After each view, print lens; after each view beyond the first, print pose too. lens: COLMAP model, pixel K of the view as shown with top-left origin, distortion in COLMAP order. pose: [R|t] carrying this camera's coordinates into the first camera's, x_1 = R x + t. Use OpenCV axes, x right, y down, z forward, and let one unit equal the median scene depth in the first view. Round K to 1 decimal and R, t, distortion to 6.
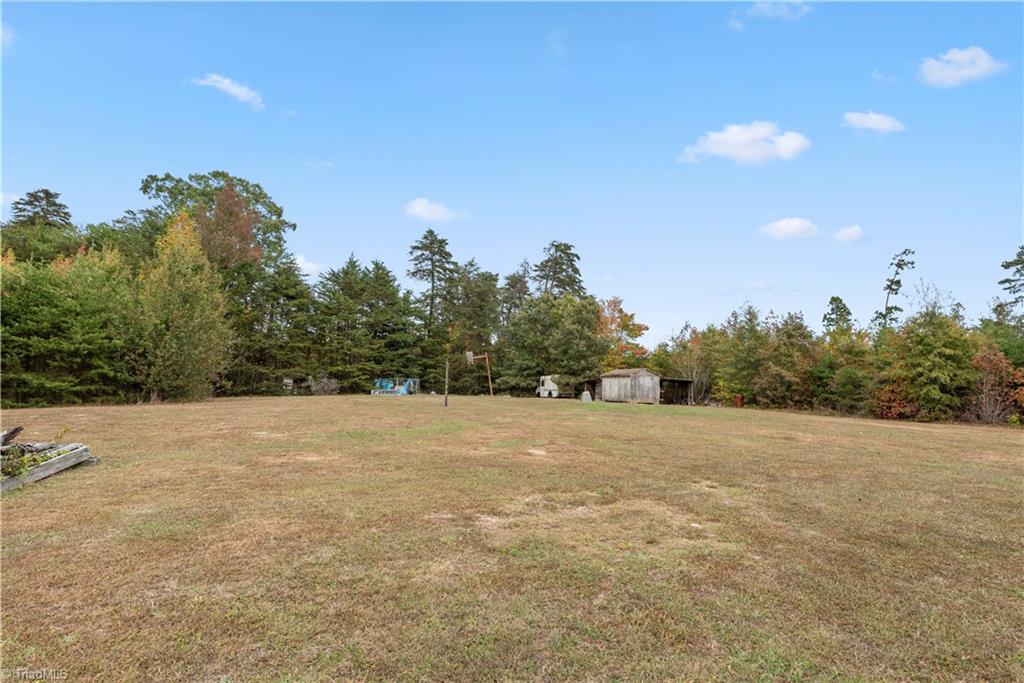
lens RADIAL K [[494.9, 0, 512.0], [0, 494.9, 341.5], [0, 0, 1]] dist [0.001208, -0.000936]
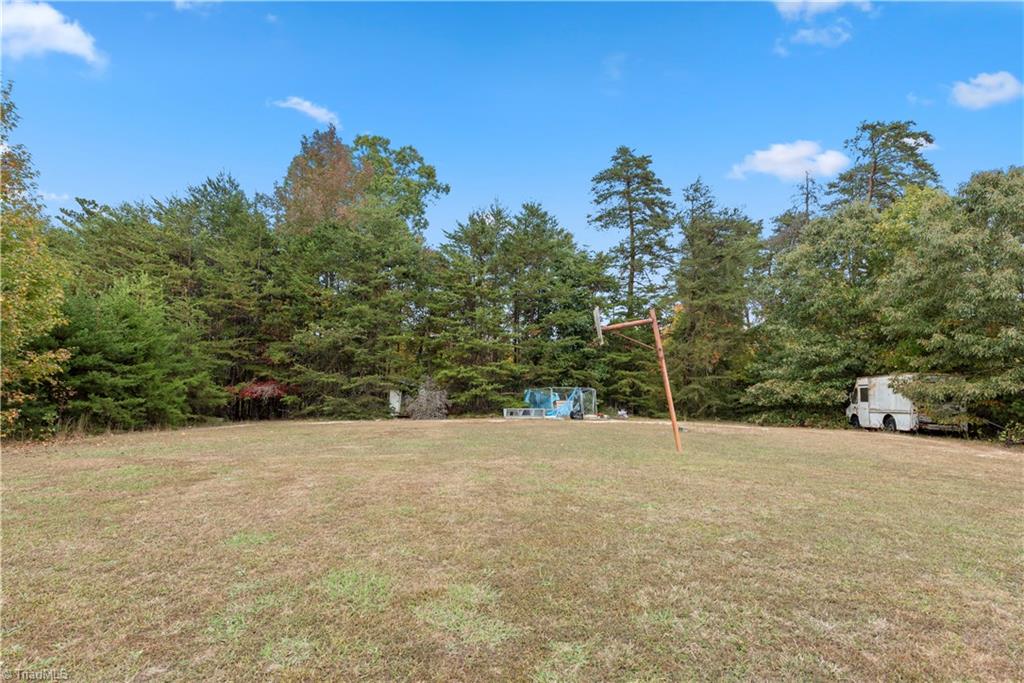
lens RADIAL K [[494.9, 0, 512.0], [0, 494.9, 341.5], [0, 0, 1]] dist [0.001208, -0.000936]
pose [[0.856051, -0.061312, -0.513242, 0.023446], [0.054539, 0.998111, -0.028268, 0.033386], [0.514006, -0.003792, 0.857778, 0.469144]]
